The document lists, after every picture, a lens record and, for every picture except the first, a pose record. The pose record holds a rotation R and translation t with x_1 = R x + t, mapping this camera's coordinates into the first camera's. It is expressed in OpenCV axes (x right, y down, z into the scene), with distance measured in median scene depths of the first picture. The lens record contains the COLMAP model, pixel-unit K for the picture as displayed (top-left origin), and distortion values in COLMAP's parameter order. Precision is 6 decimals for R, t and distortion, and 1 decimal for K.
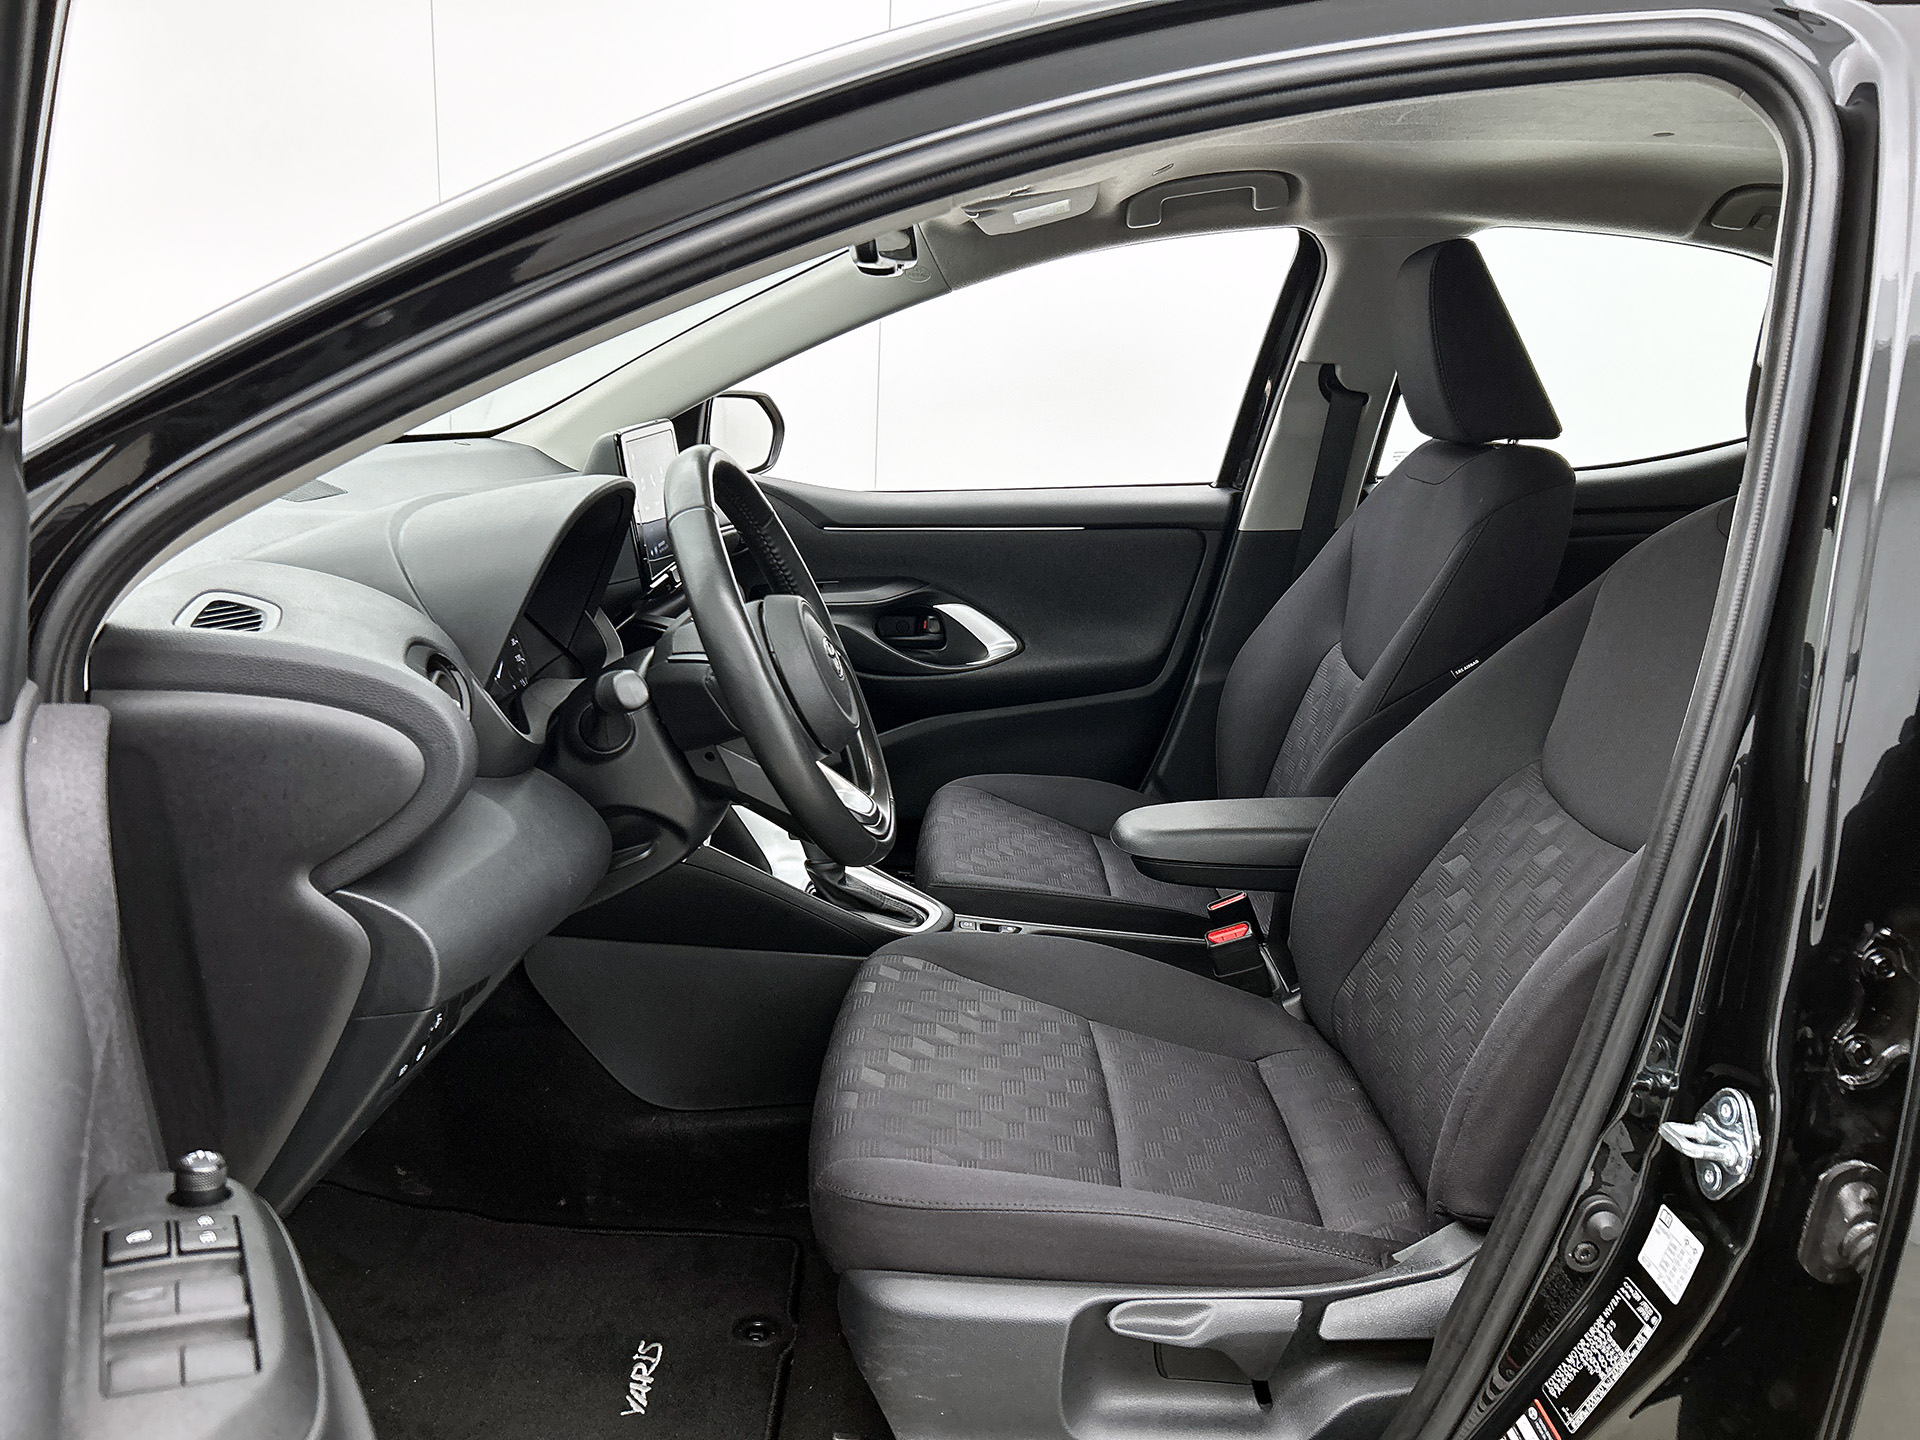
lens RADIAL K [[1449.8, 0, 963.7], [0, 1449.8, 731.0], [0, 0, 1]] dist [0.077638, -0.127890]
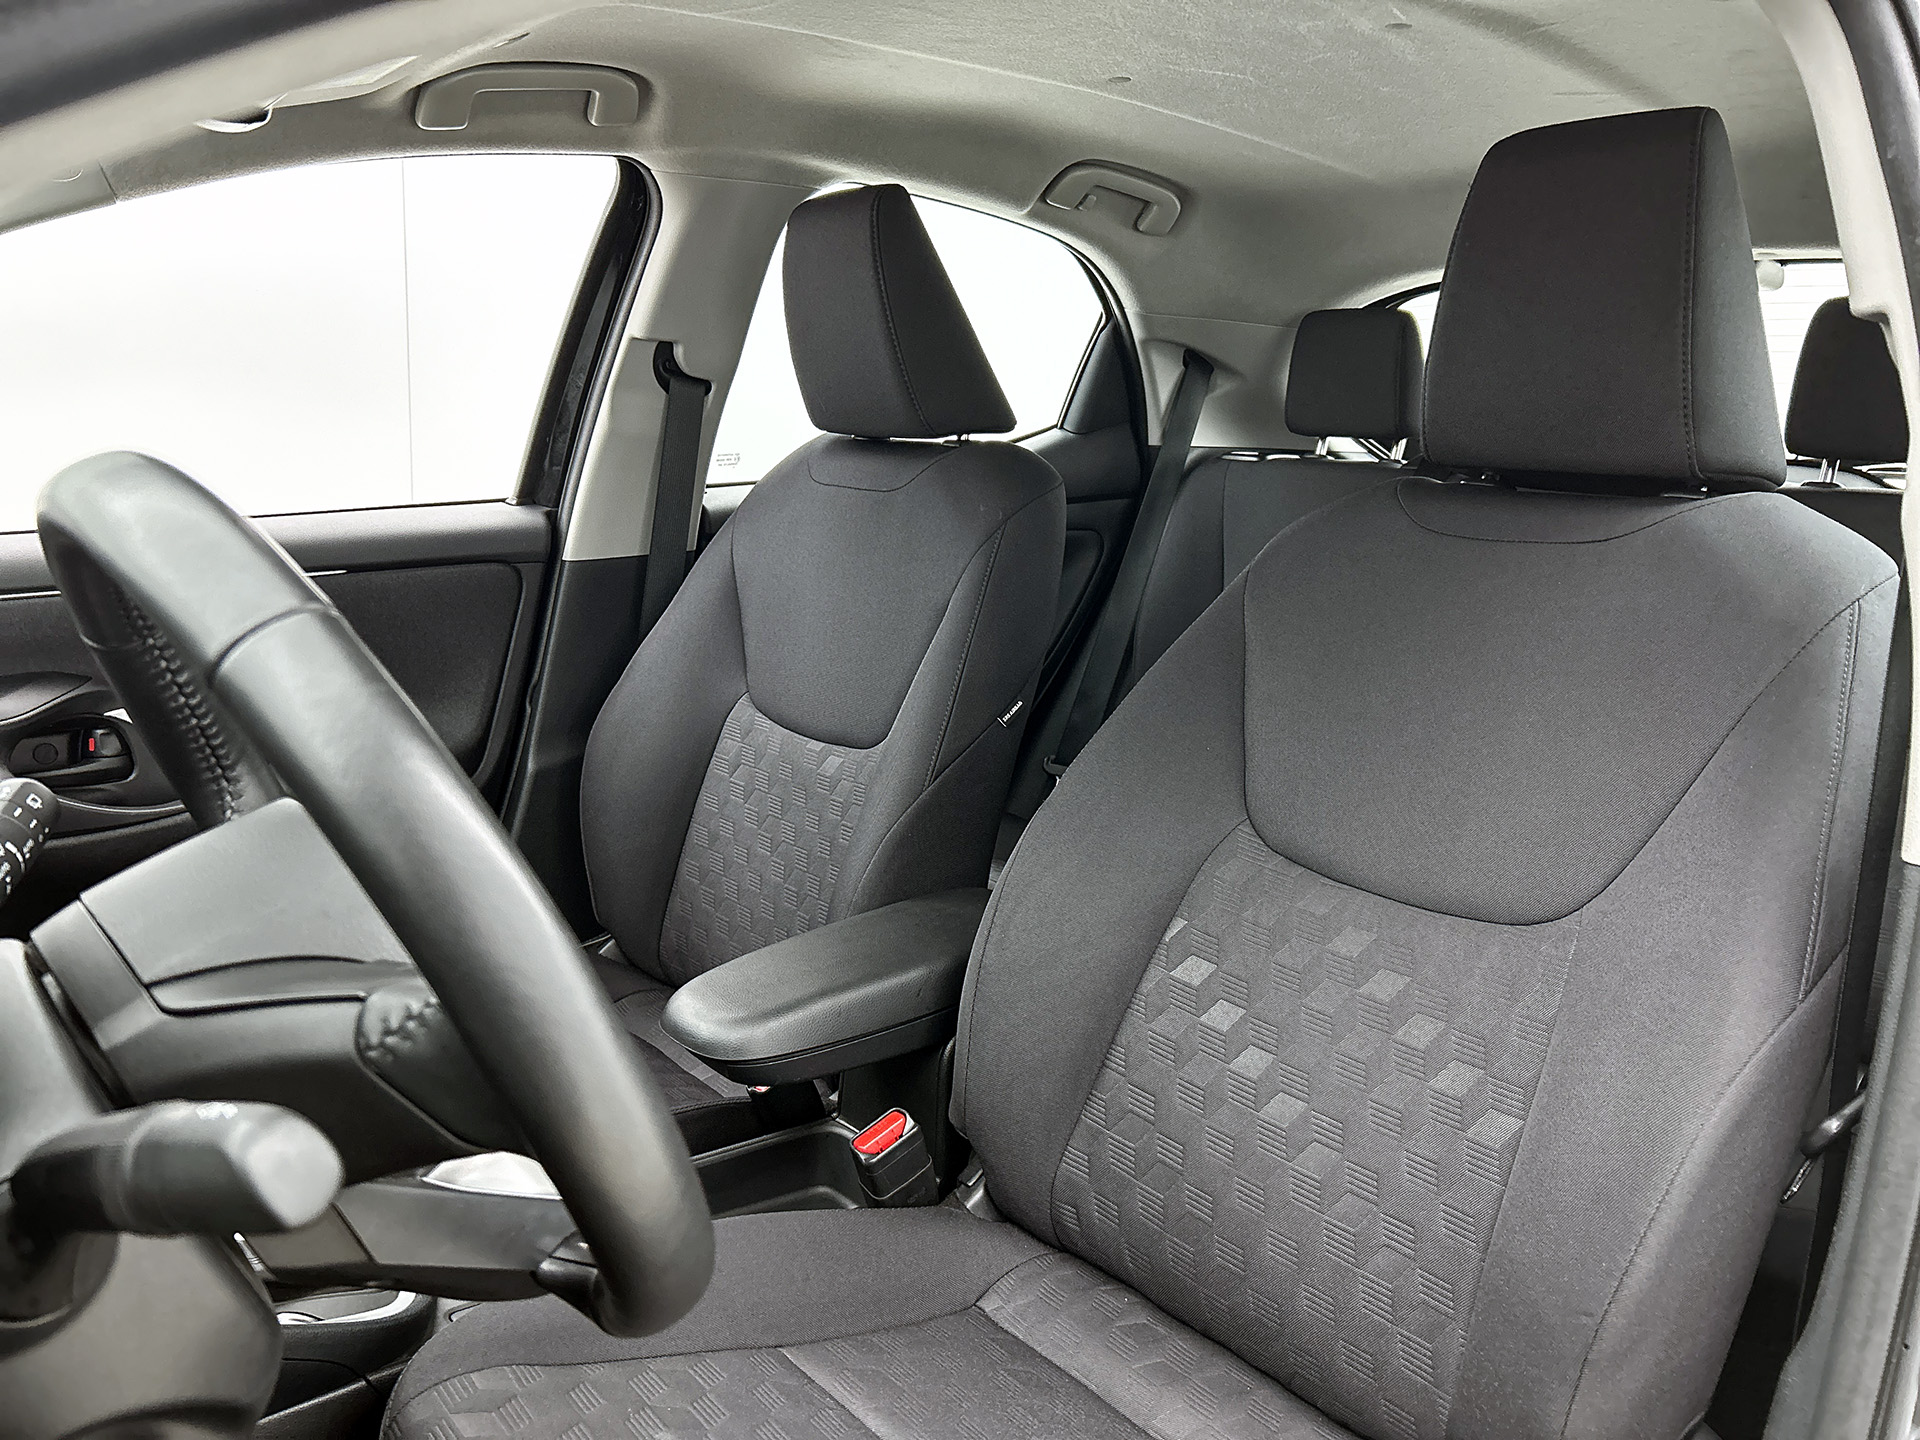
lens RADIAL K [[1449.8, 0, 963.7], [0, 1449.8, 731.0], [0, 0, 1]] dist [0.077638, -0.127890]
pose [[0.756588, -0.141360, 0.638429, -0.155821], [0.145798, 0.988243, 0.046033, -0.058878], [-0.637430, 0.058253, 0.768303, 0.312114]]
